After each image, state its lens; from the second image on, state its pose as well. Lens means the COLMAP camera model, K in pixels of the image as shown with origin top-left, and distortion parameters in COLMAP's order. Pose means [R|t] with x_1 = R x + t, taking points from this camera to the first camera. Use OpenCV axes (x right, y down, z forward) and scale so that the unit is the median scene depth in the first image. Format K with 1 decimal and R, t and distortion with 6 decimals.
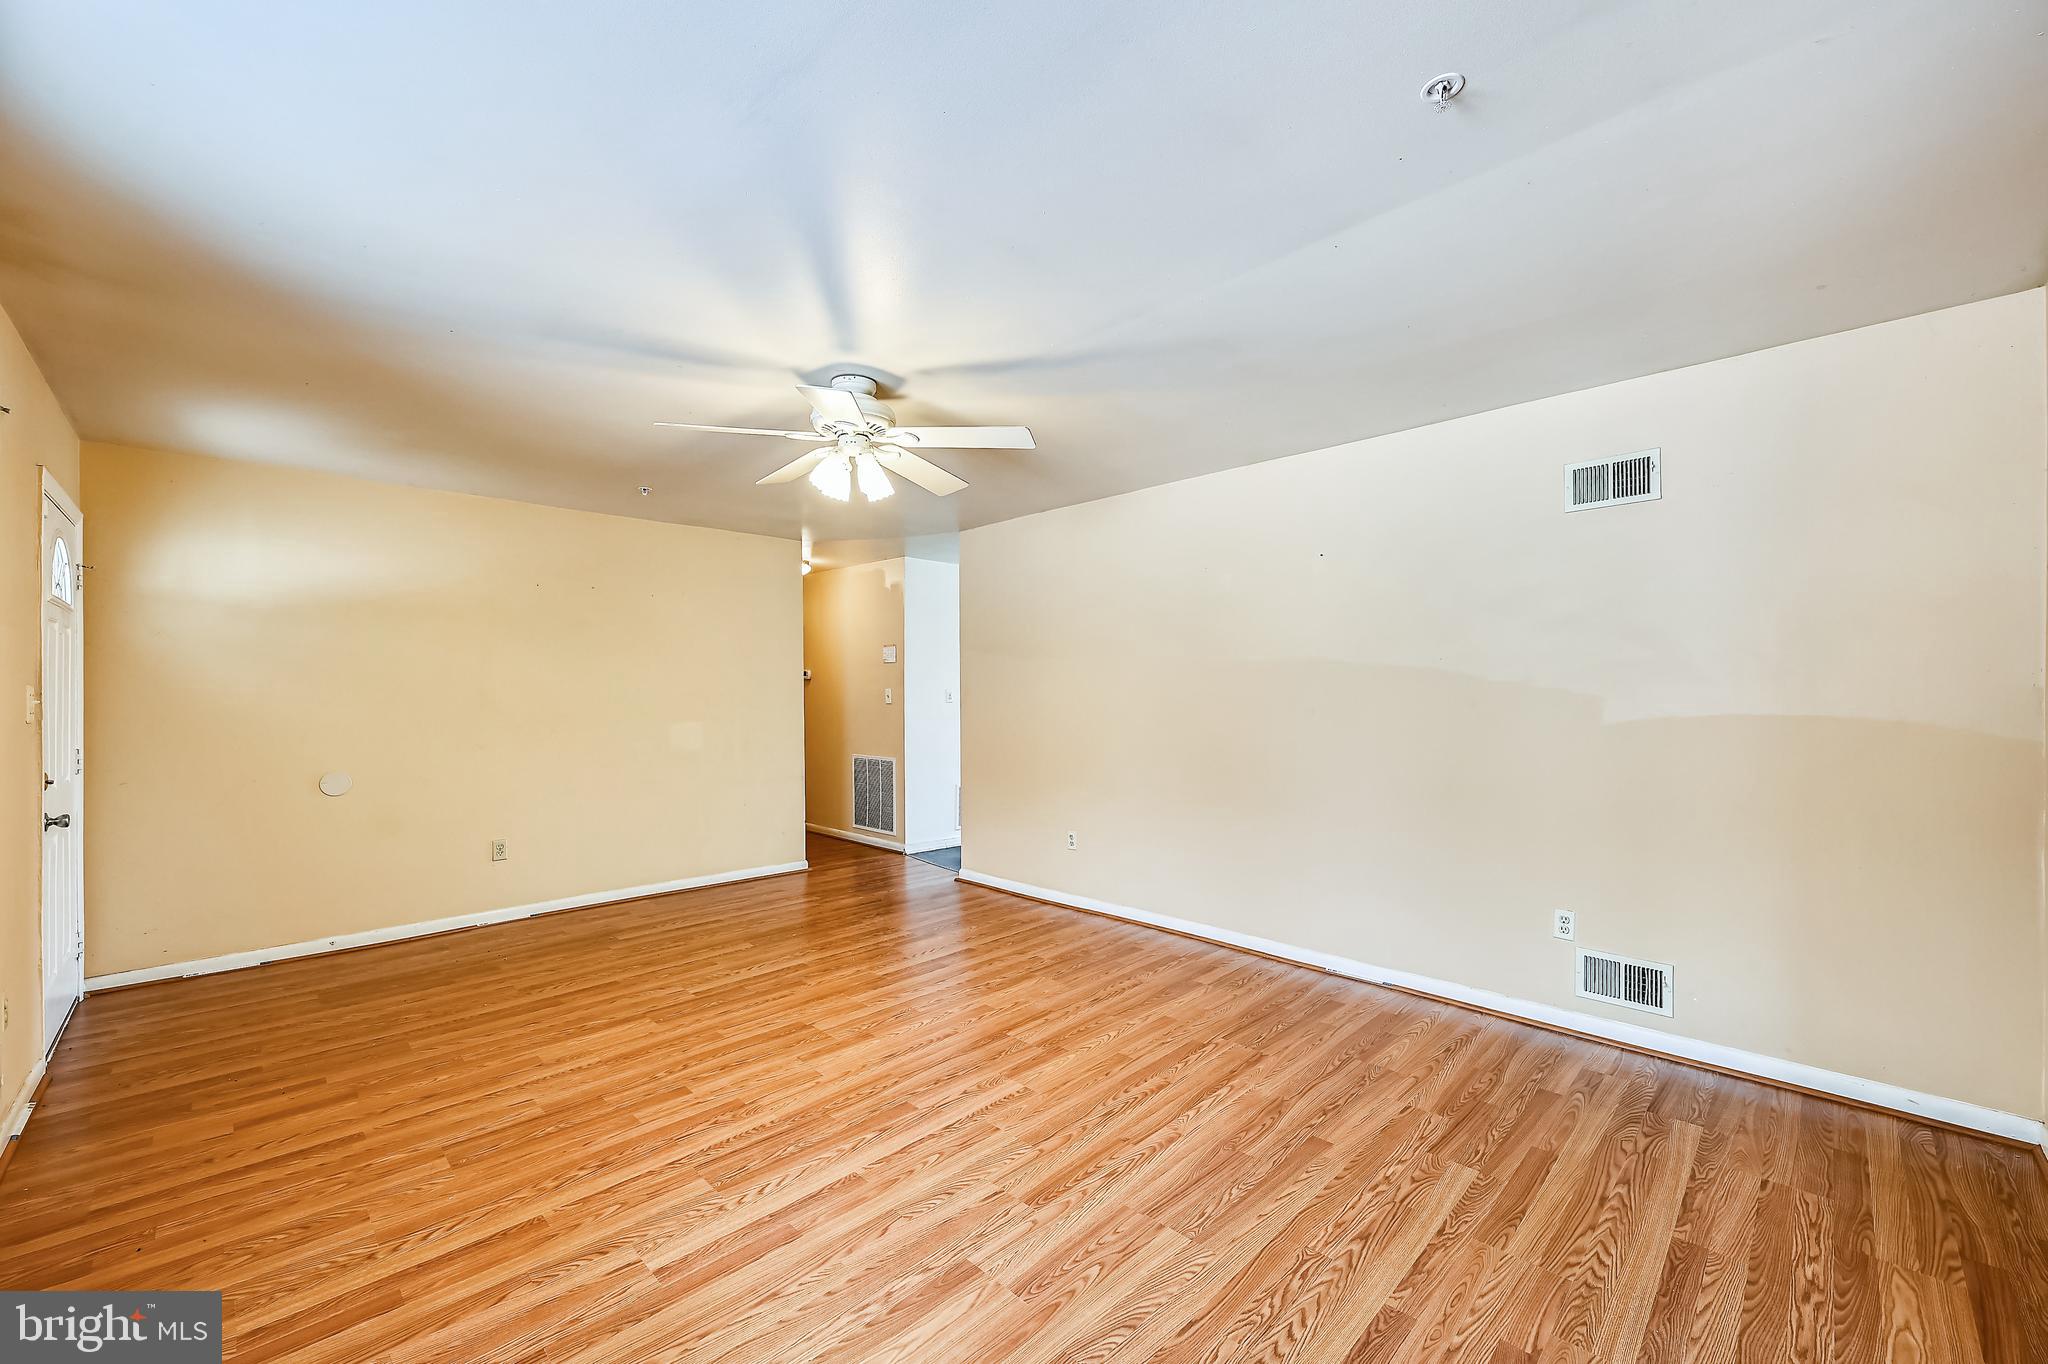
lens RADIAL K [[807.4, 0, 1027.6], [0, 807.4, 692.4], [0, 0, 1]] dist [-0.000578, 0.000002]
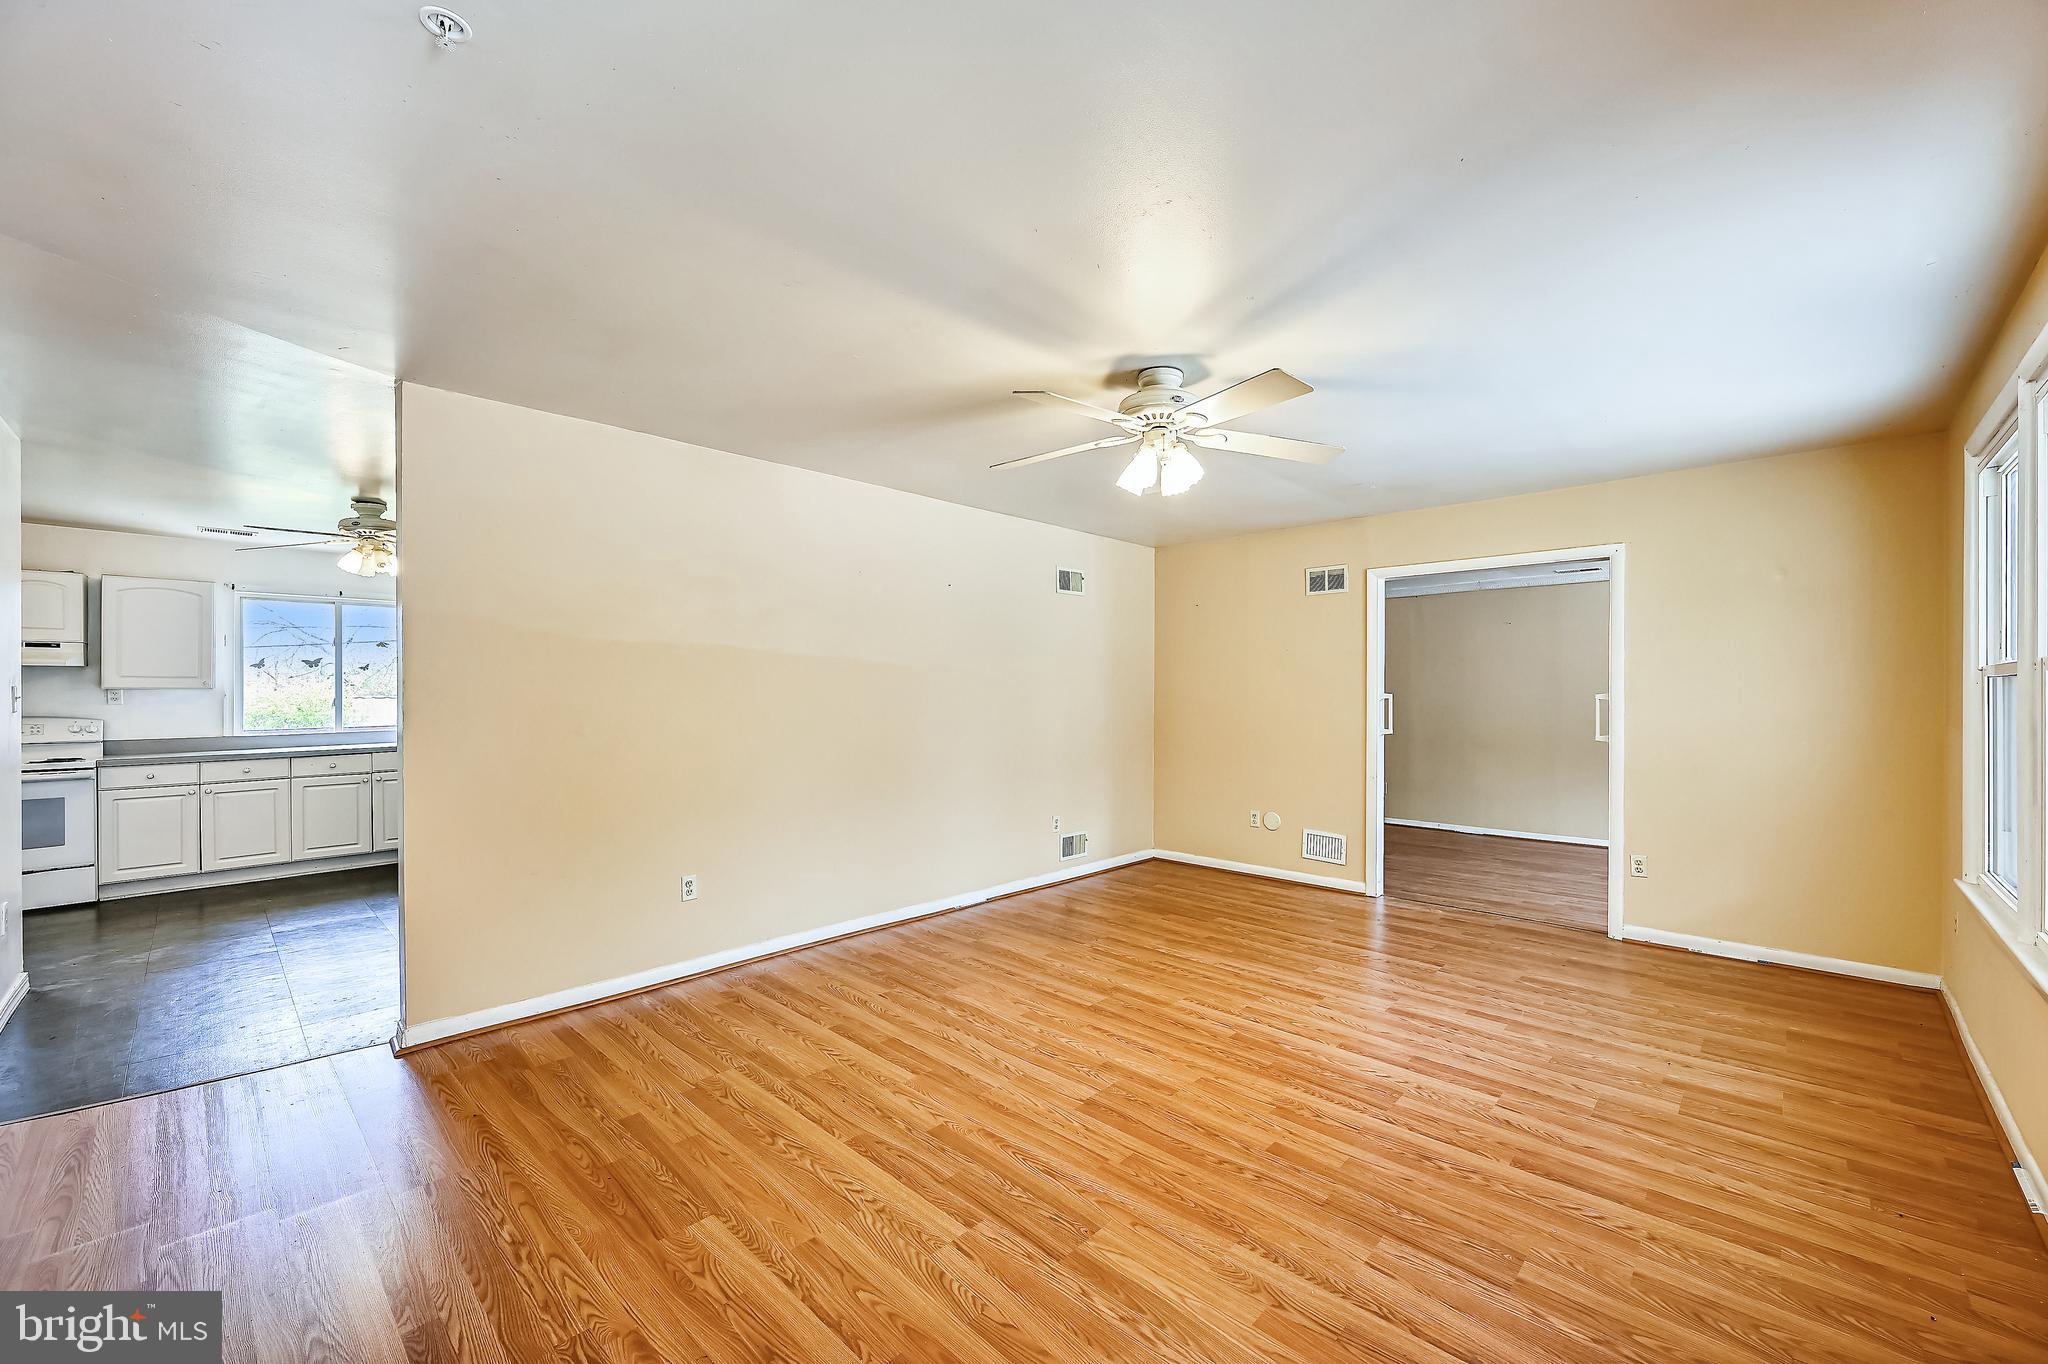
lens RADIAL K [[807.4, 0, 1027.6], [0, 807.4, 692.4], [0, 0, 1]] dist [-0.000578, 0.000002]
pose [[-0.026665, 0.003682, 0.999638, -1.261610], [-0.002288, 0.999990, -0.003744, 0.006267], [-0.999642, -0.002387, -0.026656, 1.262352]]
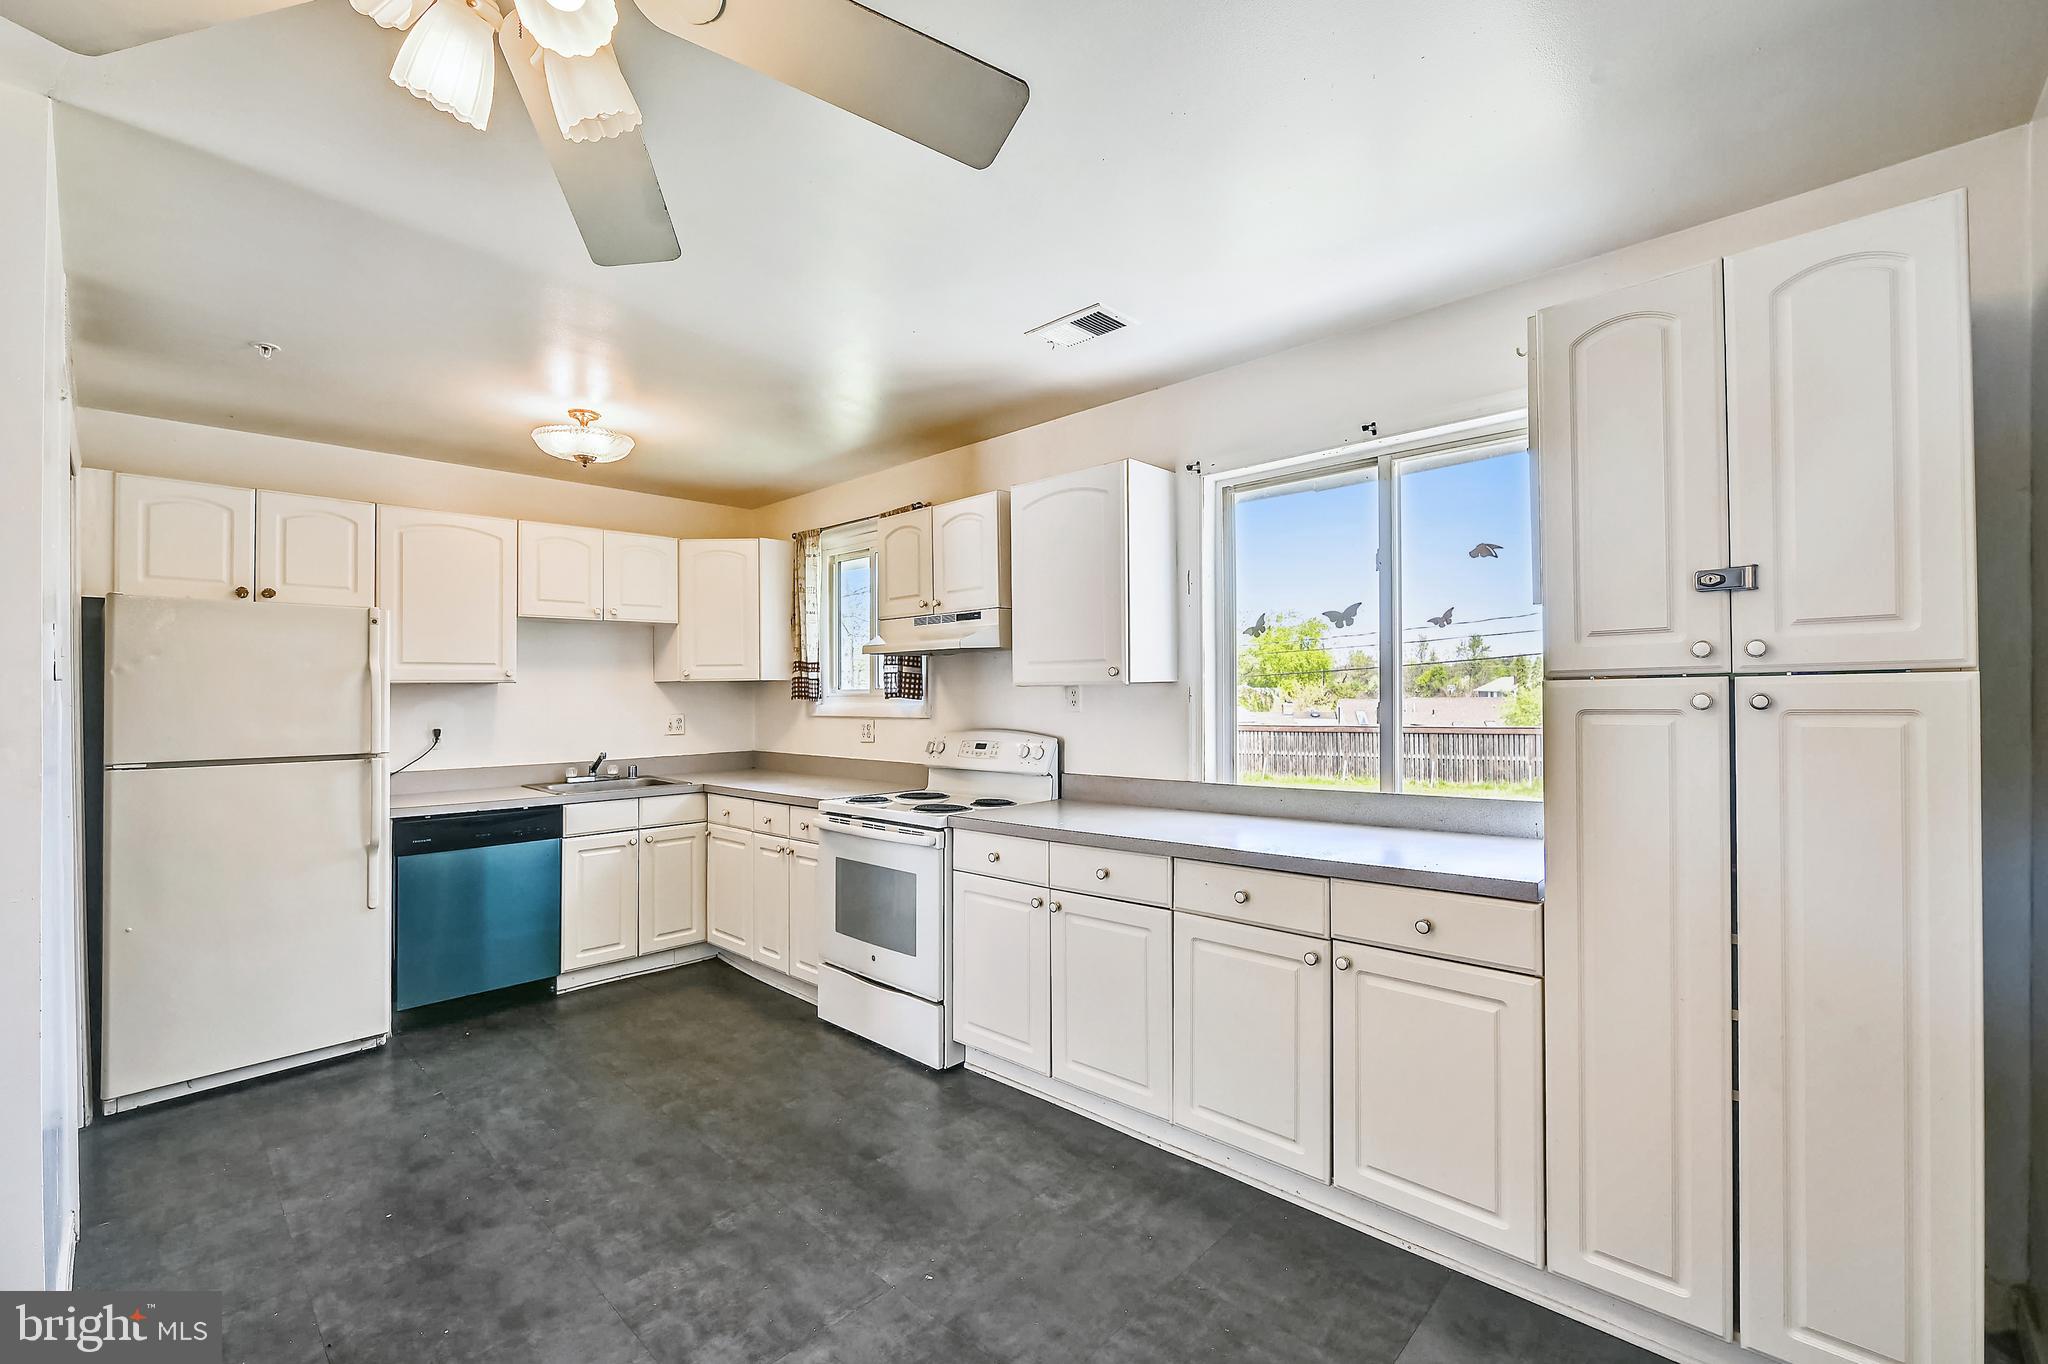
lens RADIAL K [[857.9, 0, 1026.3], [0, 857.9, 685.6], [0, 0, 1]] dist [-0.000158, 0.000055]
pose [[0.999443, -0.006367, 0.032761, 0.722080], [0.006501, 0.999971, -0.003987, 0.001193], [-0.032735, 0.004198, 0.999455, 2.258063]]
